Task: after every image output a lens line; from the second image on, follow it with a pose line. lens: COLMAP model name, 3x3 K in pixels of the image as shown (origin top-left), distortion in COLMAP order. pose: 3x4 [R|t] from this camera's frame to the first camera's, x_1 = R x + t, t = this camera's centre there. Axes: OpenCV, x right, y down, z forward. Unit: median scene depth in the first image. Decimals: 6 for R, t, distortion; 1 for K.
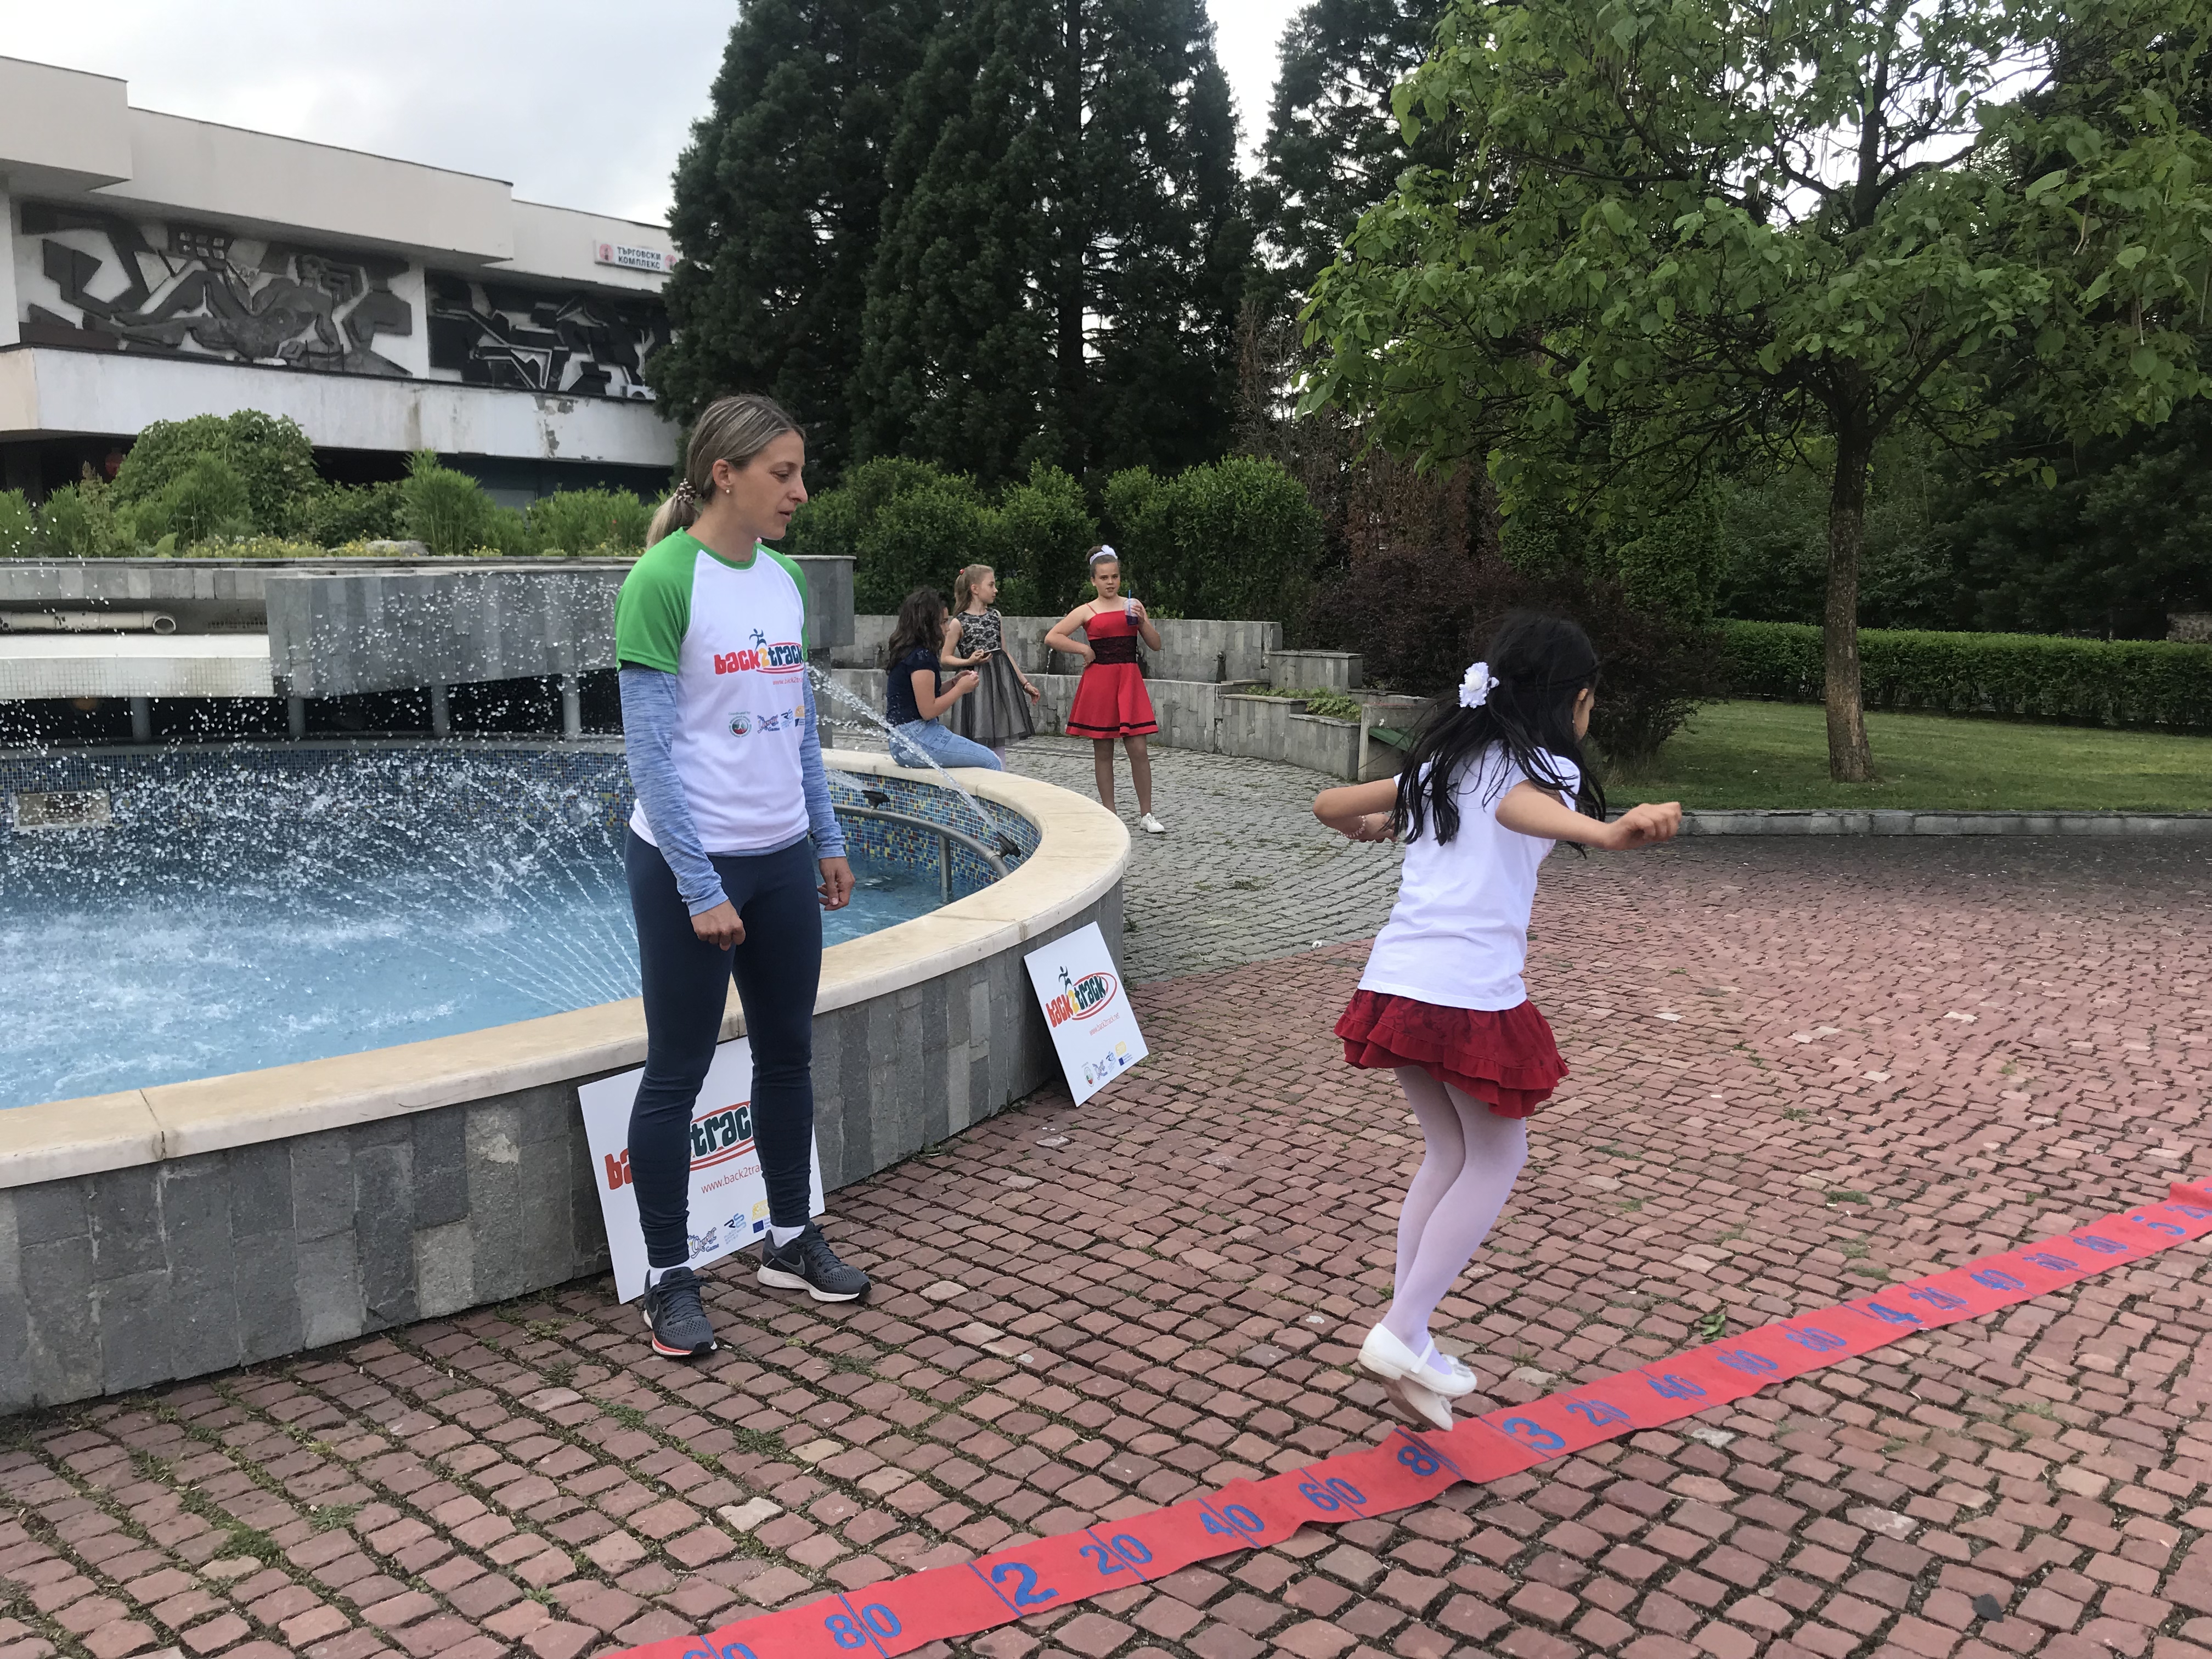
lens RADIAL K [[1844.2, 0, 1103.7], [0, 1844.2, 824.5], [0, 0, 1]] dist [0.017951, -0.013307]
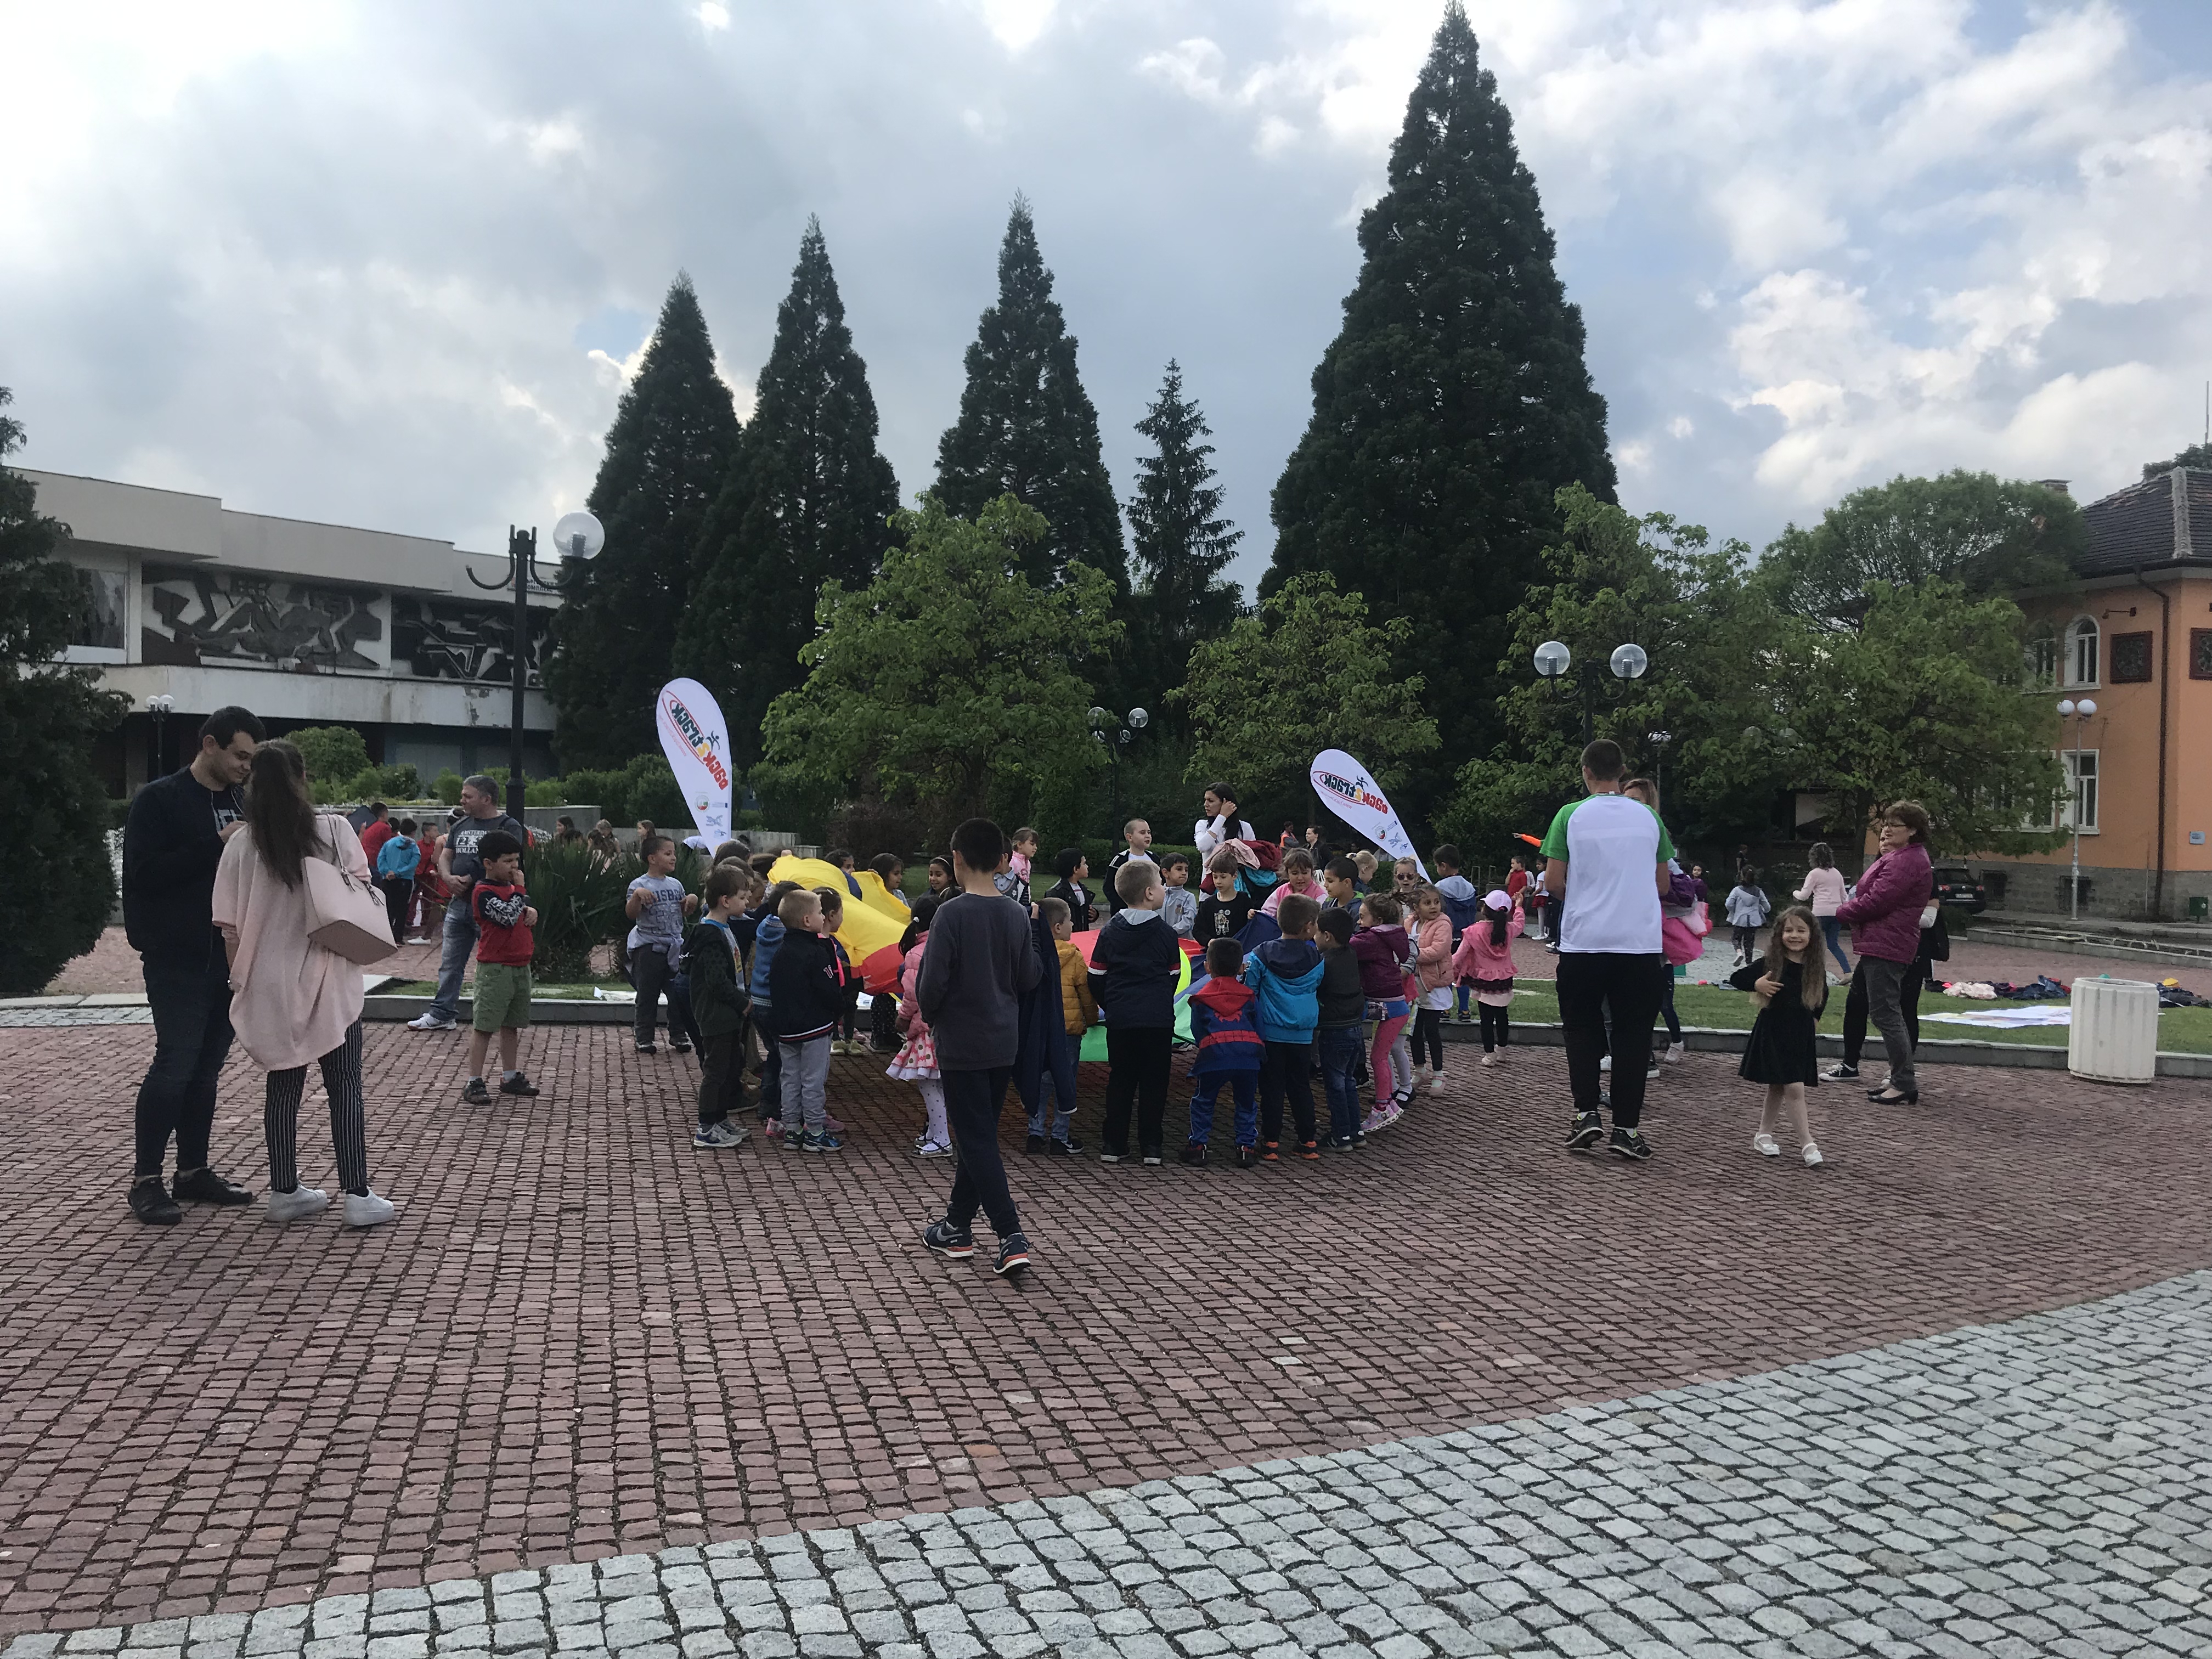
lens RADIAL K [[1844.2, 0, 1103.7], [0, 1844.2, 824.5], [0, 0, 1]] dist [0.017951, -0.013307]
pose [[0.998361, 0.015601, 0.055070, 1.316881], [-0.008942, 0.992835, -0.119159, 0.576801], [-0.056535, 0.118472, 0.991347, -5.052273]]
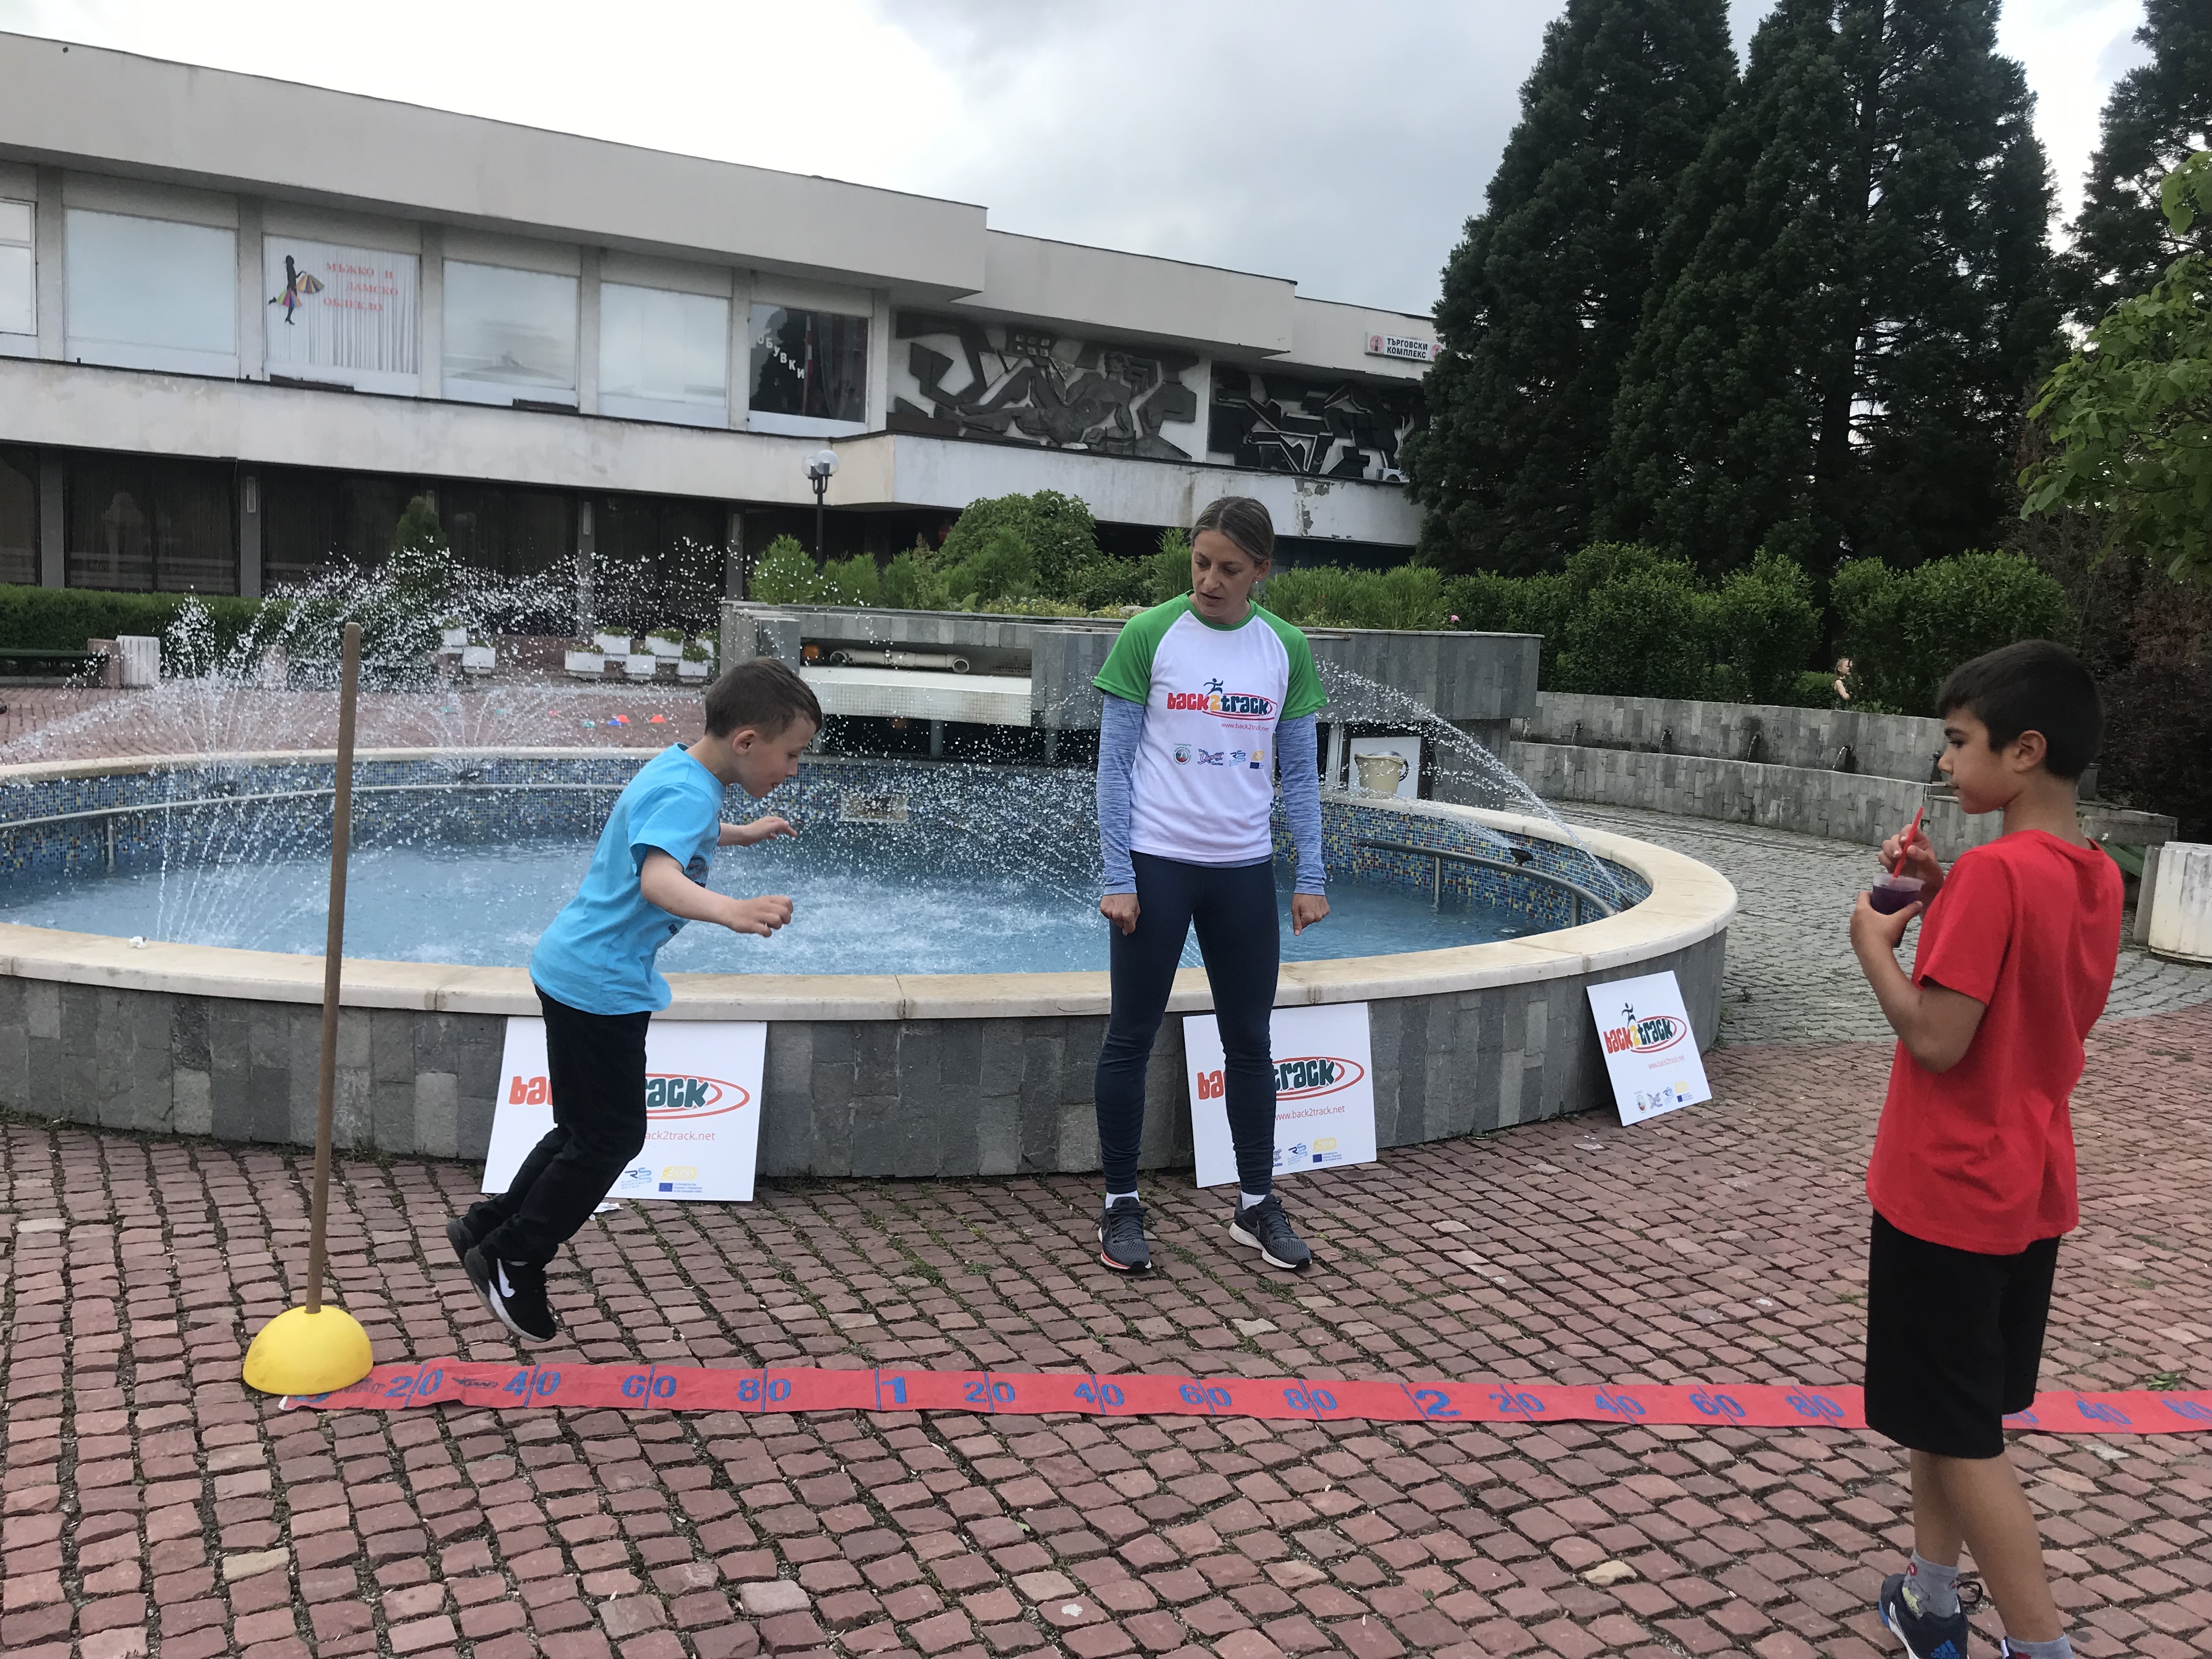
lens RADIAL K [[1825.4, 0, 1106.0], [0, 1825.4, 829.5], [0, 0, 1]] dist [0.023957, -0.042176]
pose [[0.921738, 0.085716, -0.378221, 0.106194], [-0.099977, 0.994823, -0.018190, 0.026492], [0.374704, 0.054580, 0.925537, -0.172892]]
